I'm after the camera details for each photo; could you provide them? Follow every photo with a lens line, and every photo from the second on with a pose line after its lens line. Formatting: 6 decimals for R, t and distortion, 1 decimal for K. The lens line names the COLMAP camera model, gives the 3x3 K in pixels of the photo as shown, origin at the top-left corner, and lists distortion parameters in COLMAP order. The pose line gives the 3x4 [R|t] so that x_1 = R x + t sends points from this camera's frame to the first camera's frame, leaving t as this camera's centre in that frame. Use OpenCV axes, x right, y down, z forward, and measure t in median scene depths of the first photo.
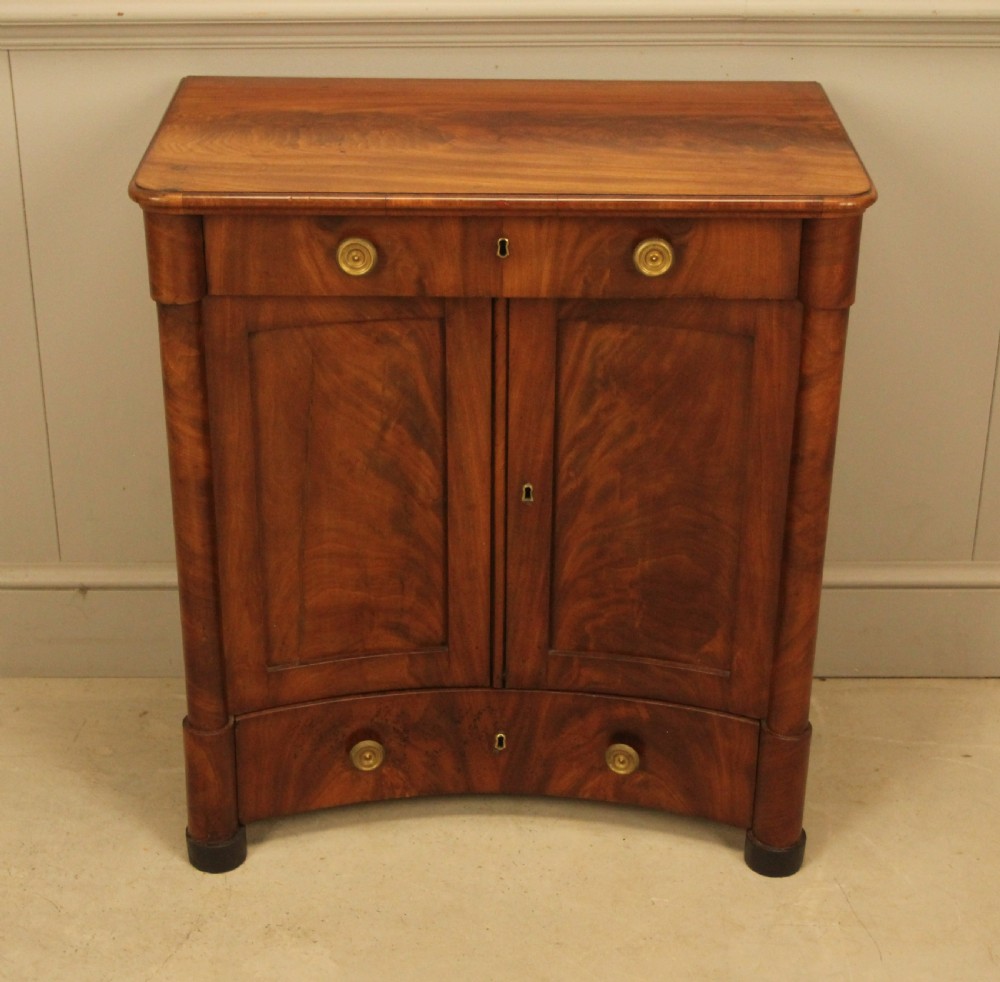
lens RADIAL K [[1946.4, 0, 487.8], [0, 1946.4, 454.1], [0, 0, 1]] dist [-0.009510, 0.039615]
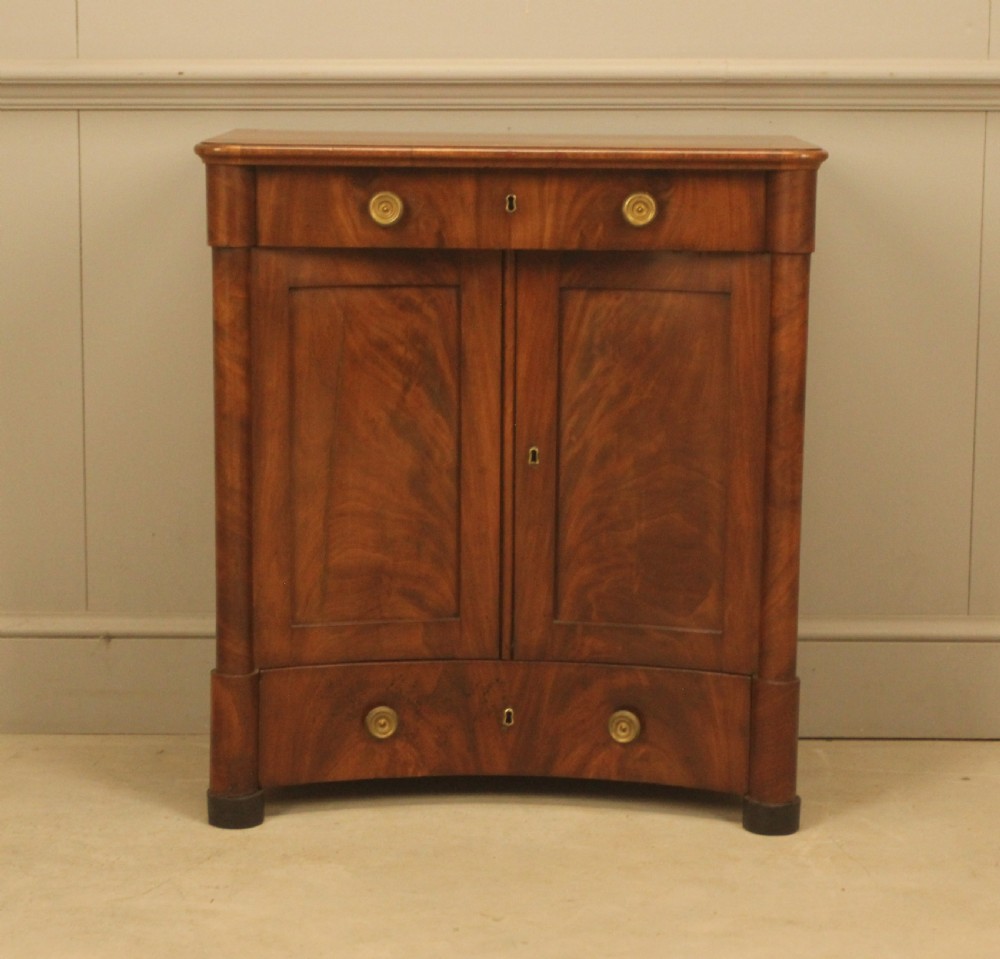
lens RADIAL K [[2465.6, 0, 499.9], [0, 2465.6, 417.5], [0, 0, 1]] dist [0.061178, -0.267105]
pose [[0.999957, 0.005128, -0.007766, 0.012156], [-0.007204, 0.954803, -0.297151, 0.418353], [0.005891, 0.297194, 0.954799, -0.345100]]
